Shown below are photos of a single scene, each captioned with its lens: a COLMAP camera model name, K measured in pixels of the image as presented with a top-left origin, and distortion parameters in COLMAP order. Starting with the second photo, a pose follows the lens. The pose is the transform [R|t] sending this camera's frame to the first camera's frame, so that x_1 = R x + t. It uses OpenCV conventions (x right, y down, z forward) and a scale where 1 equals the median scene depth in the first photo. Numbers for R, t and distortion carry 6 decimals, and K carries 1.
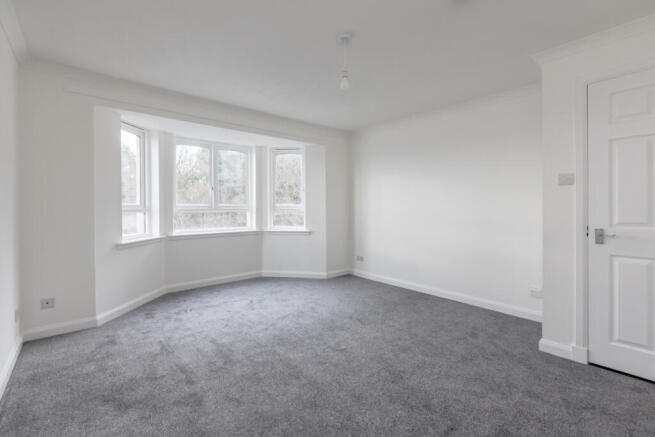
lens RADIAL K [[293.9, 0, 331.8], [0, 293.9, 207.5], [0, 0, 1]] dist [0.003701, 0.001051]
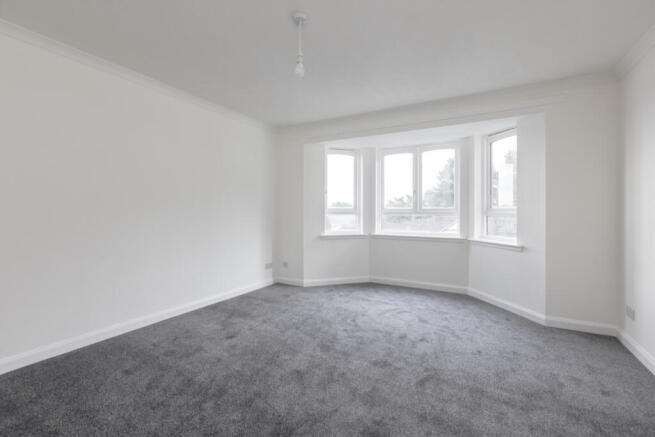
lens RADIAL K [[293.9, 0, 327.8], [0, 293.9, 215.3], [0, 0, 1]] dist [0.003701, 0.001051]
pose [[0.329478, 0.014463, -0.944053, 0.528310], [-0.004796, 0.999895, 0.013645, 0.003066], [0.944151, 0.000032, 0.329513, 0.456908]]
